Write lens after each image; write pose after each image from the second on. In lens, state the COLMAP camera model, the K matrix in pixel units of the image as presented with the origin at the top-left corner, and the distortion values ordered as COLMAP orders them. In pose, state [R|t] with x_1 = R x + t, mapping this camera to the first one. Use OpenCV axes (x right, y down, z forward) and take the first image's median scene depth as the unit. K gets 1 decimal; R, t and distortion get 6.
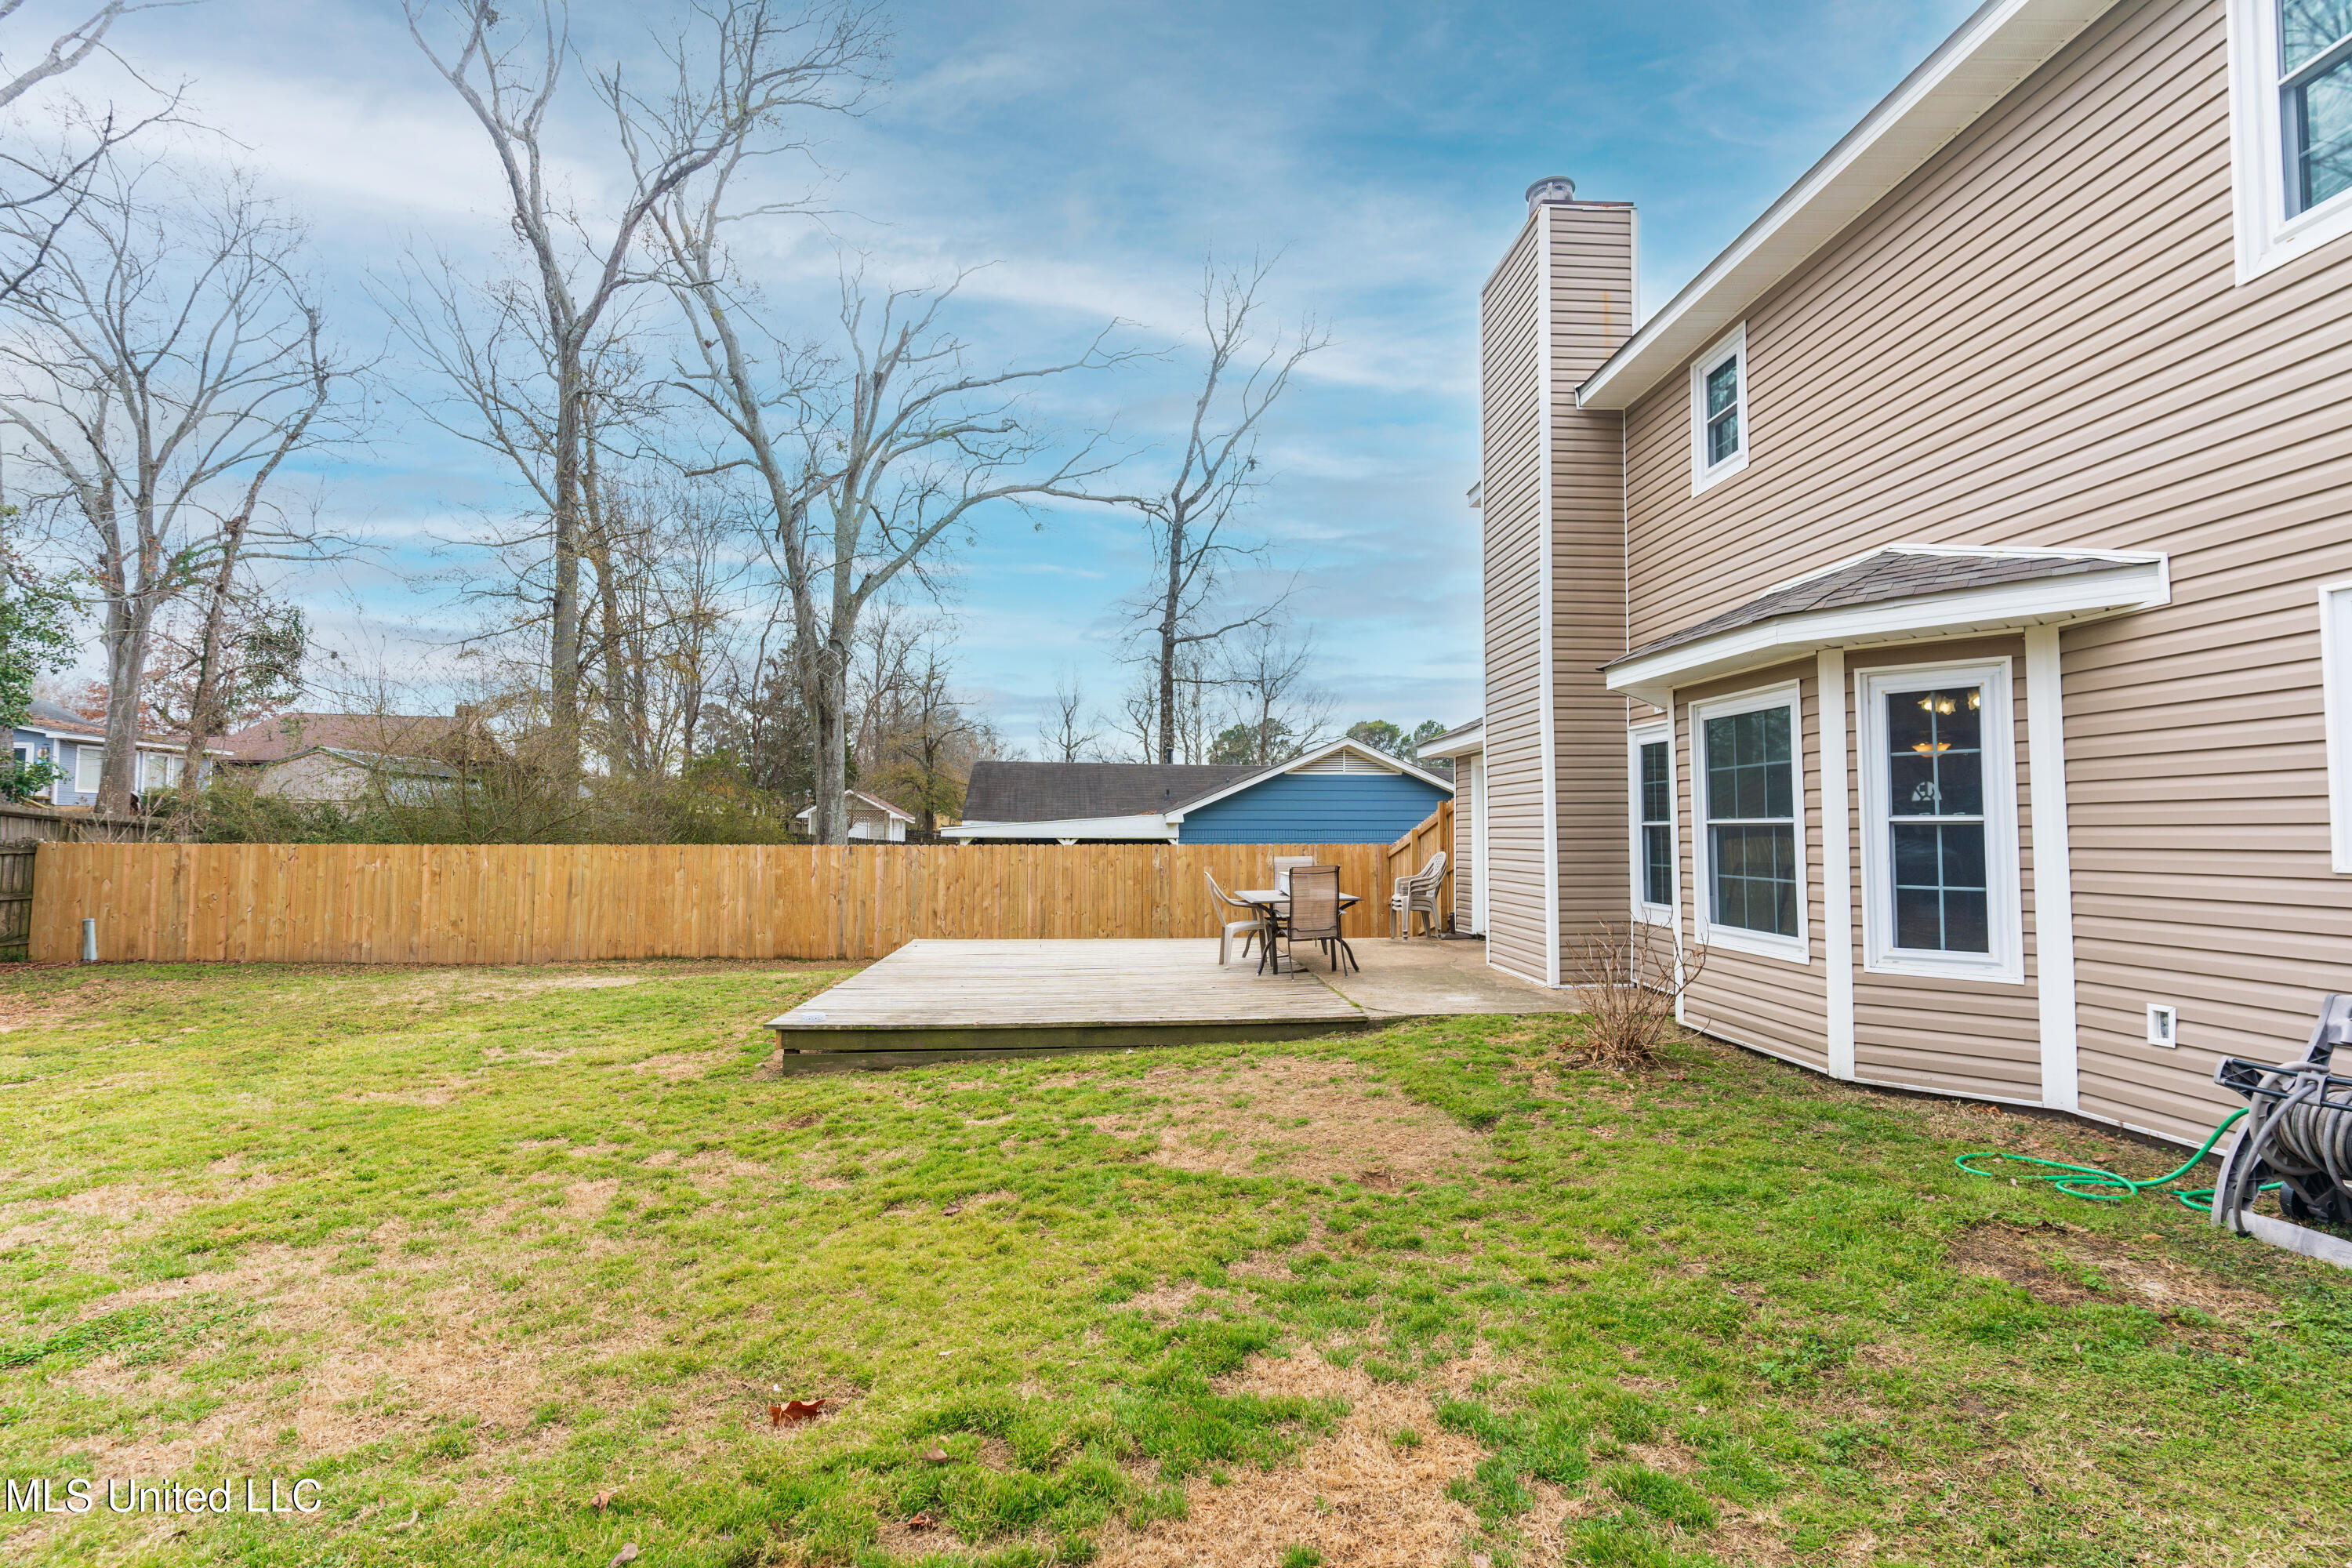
lens RADIAL K [[1114.7, 0, 1176.0], [0, 1114.7, 784.0], [0, 0, 1]] dist [-0.001844, 0.000216]
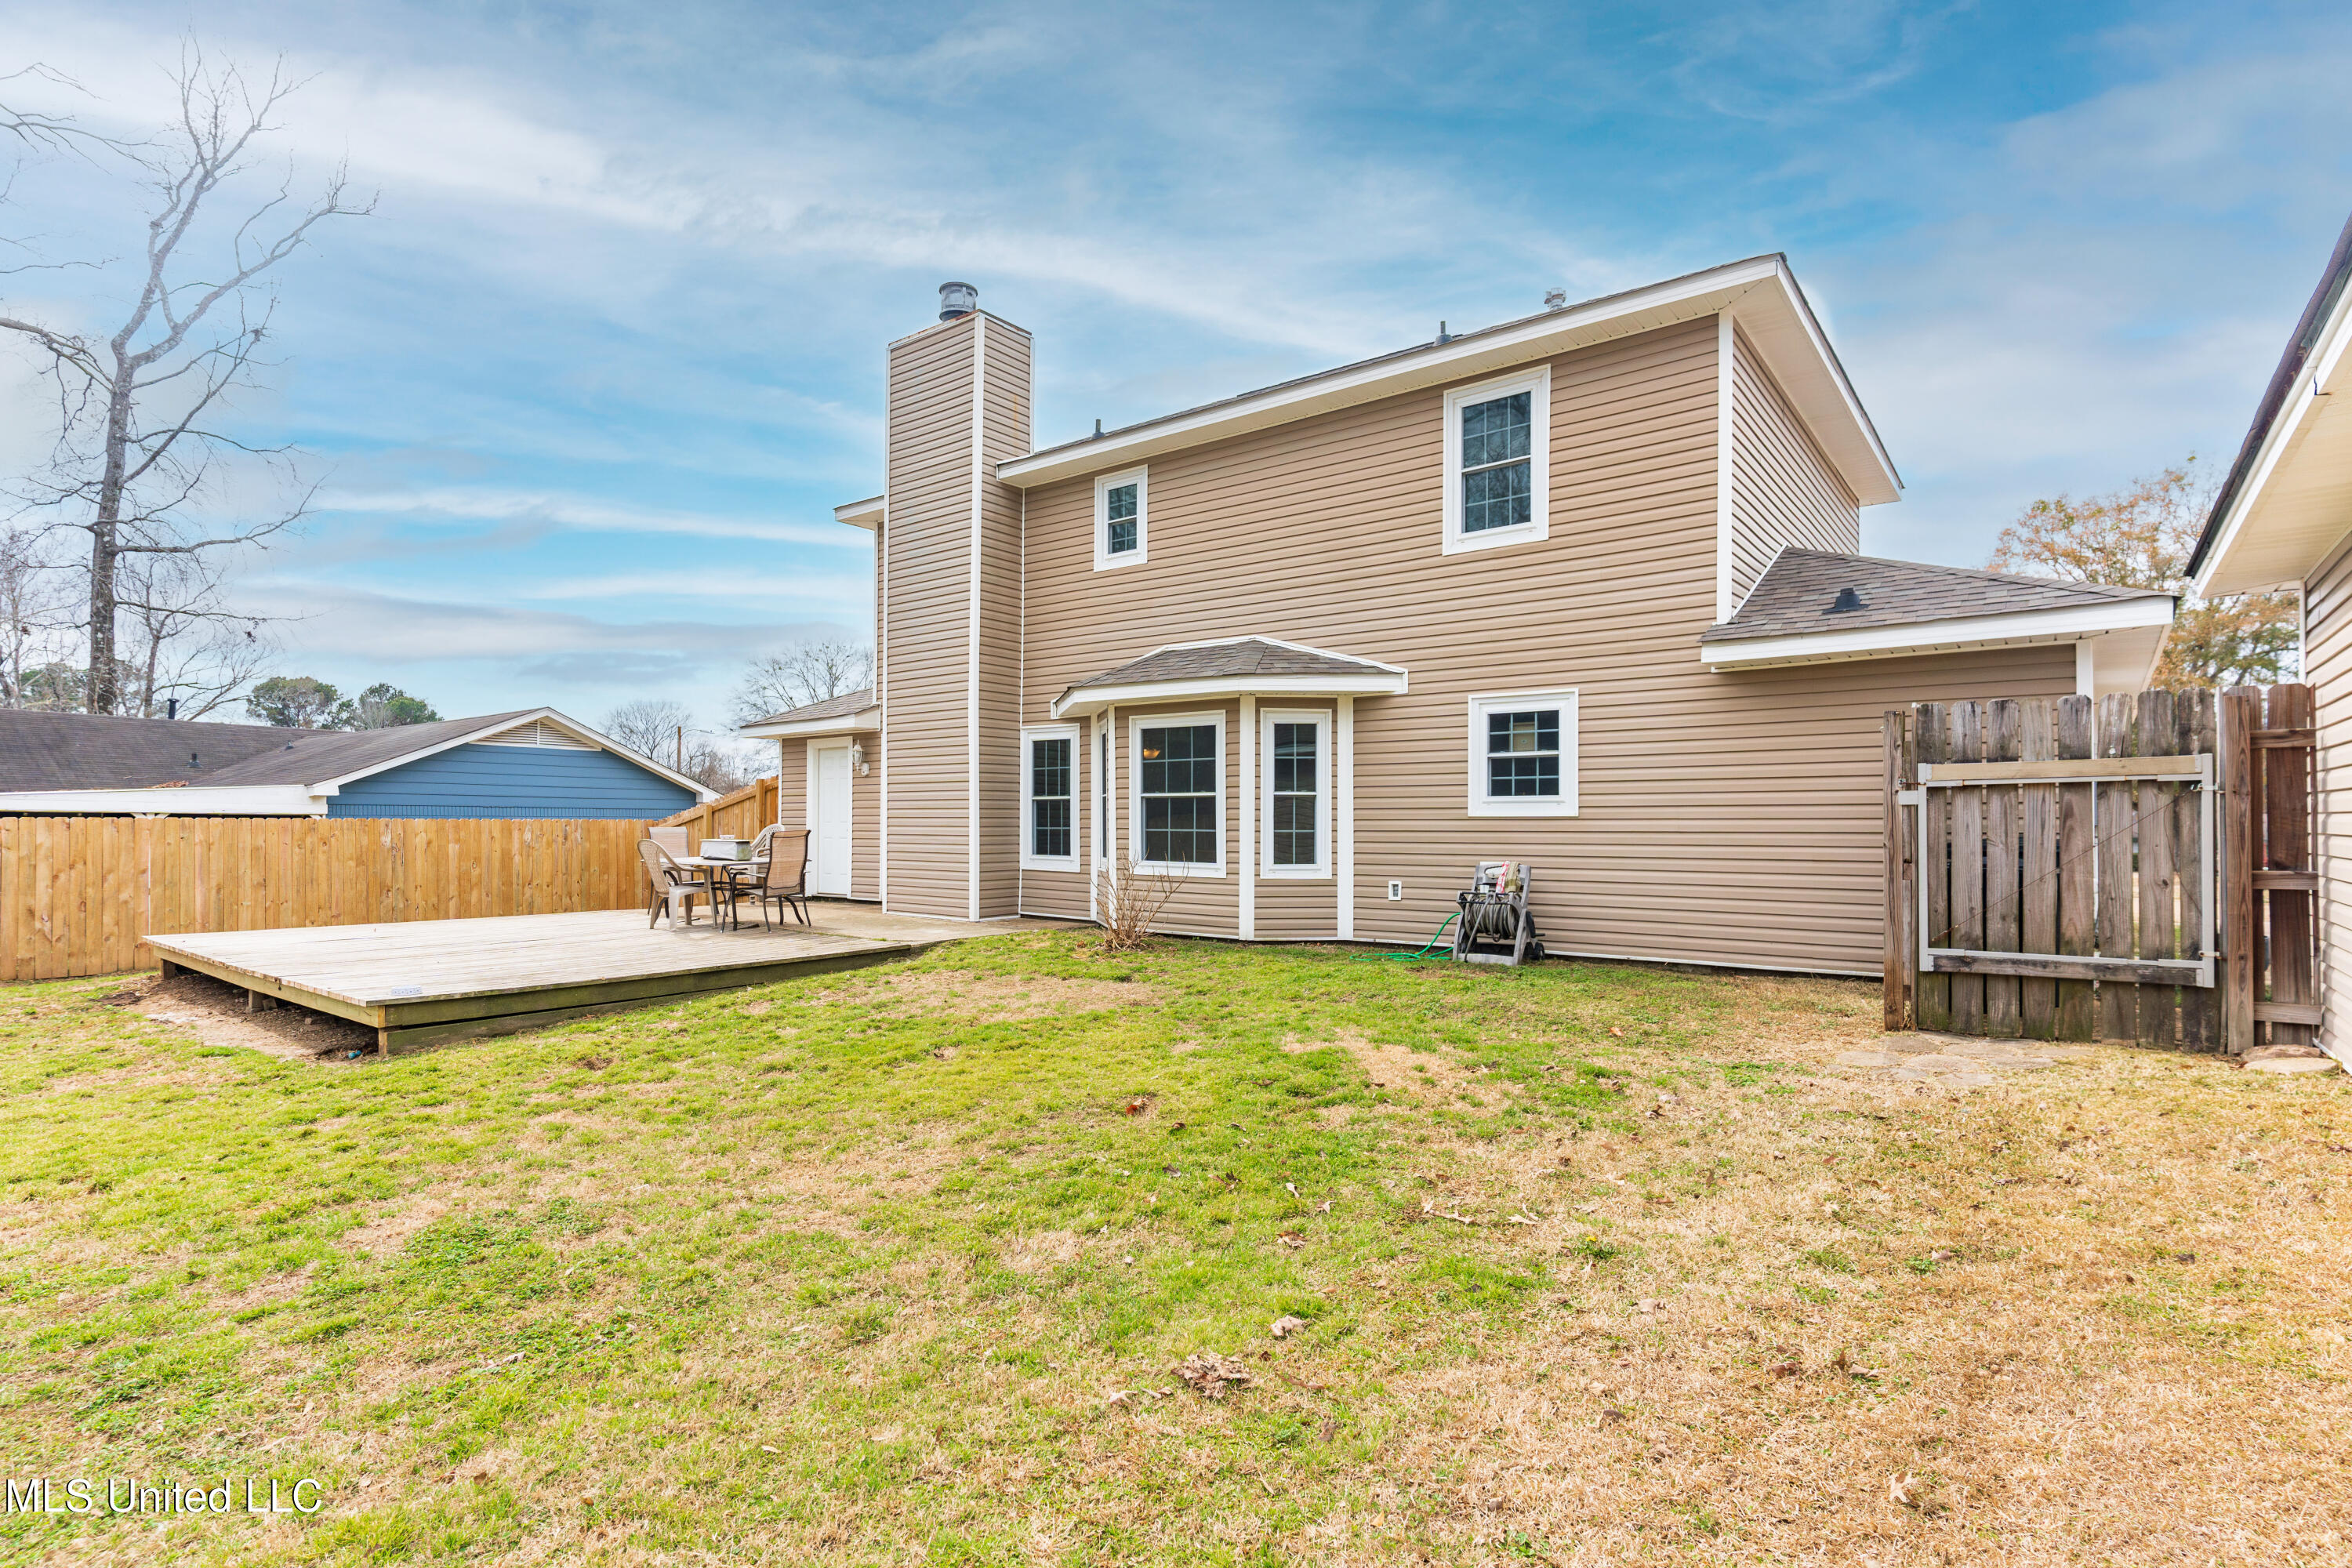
lens RADIAL K [[1144.5, 0, 1176.7], [0, 1144.5, 820.1], [0, 0, 1]] dist [-0.000926, 0.000038]
pose [[0.661092, 0.005976, 0.750281, -0.656424], [-0.036920, 0.999016, 0.024575, 0.027019], [-0.749396, -0.043947, 0.660662, -0.082701]]
